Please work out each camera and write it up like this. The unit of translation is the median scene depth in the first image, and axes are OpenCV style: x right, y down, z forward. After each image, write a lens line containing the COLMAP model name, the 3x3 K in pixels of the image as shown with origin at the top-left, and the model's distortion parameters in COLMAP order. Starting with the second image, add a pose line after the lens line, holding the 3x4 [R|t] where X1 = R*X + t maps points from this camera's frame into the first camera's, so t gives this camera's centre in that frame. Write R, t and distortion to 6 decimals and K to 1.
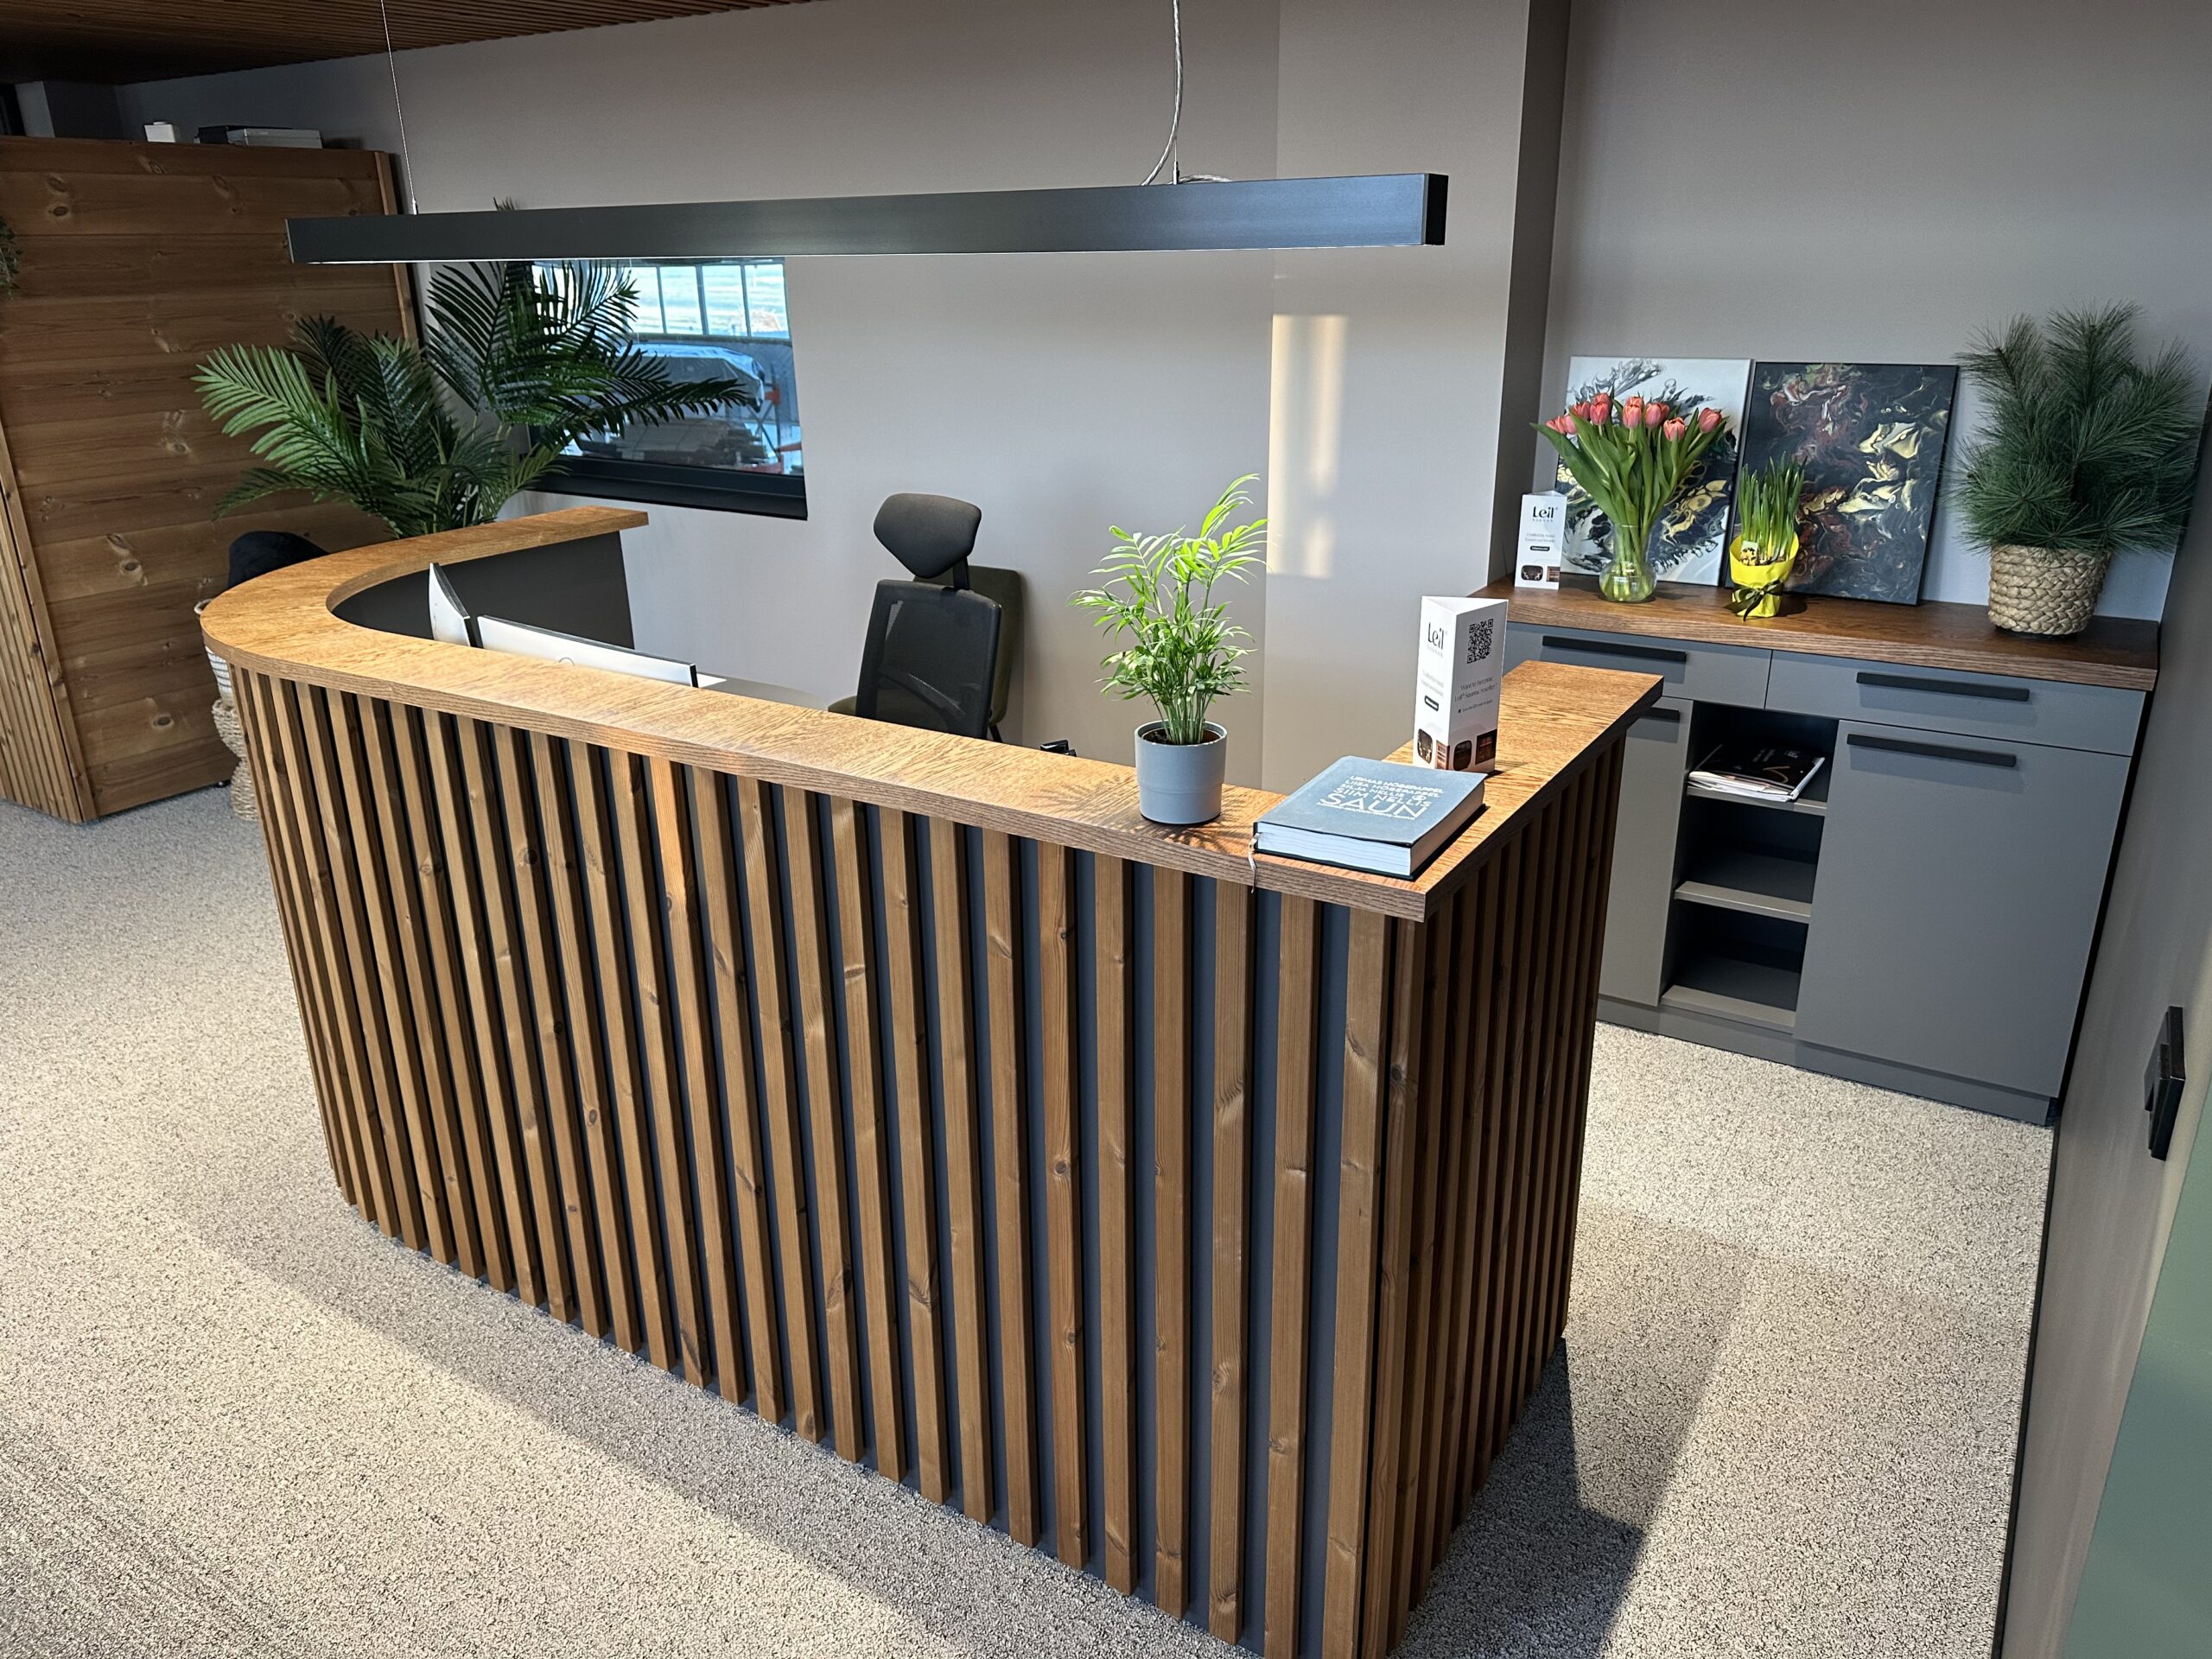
lens RADIAL K [[1551.8, 0, 1109.1], [0, 1551.8, 858.4], [0, 0, 1]] dist [0.085914, -0.188543]
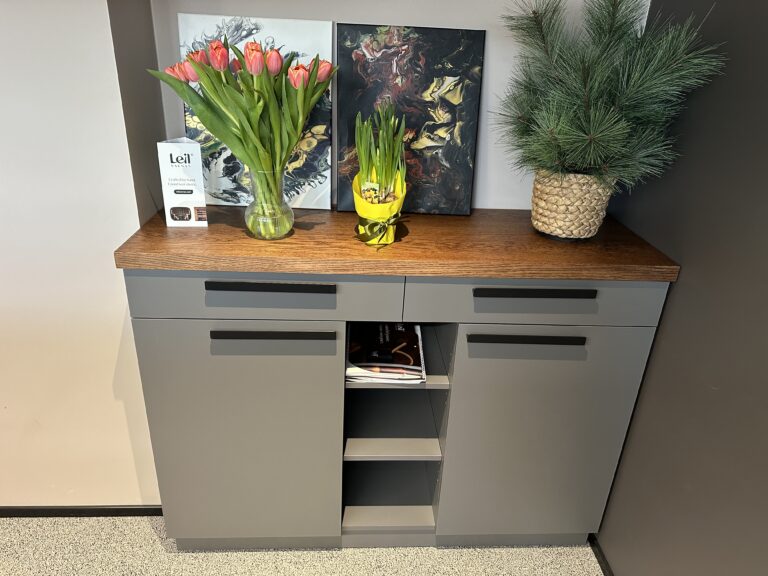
lens RADIAL K [[538.8, 0, 385.1], [0, 538.8, 298.0], [0, 0, 1]] dist [0.085914, -0.188543]
pose [[0.818039, -0.196791, 0.540450, 0.179632], [0.148900, 0.980071, 0.131490, -0.162152], [-0.555555, -0.027091, 0.831038, 0.635501]]
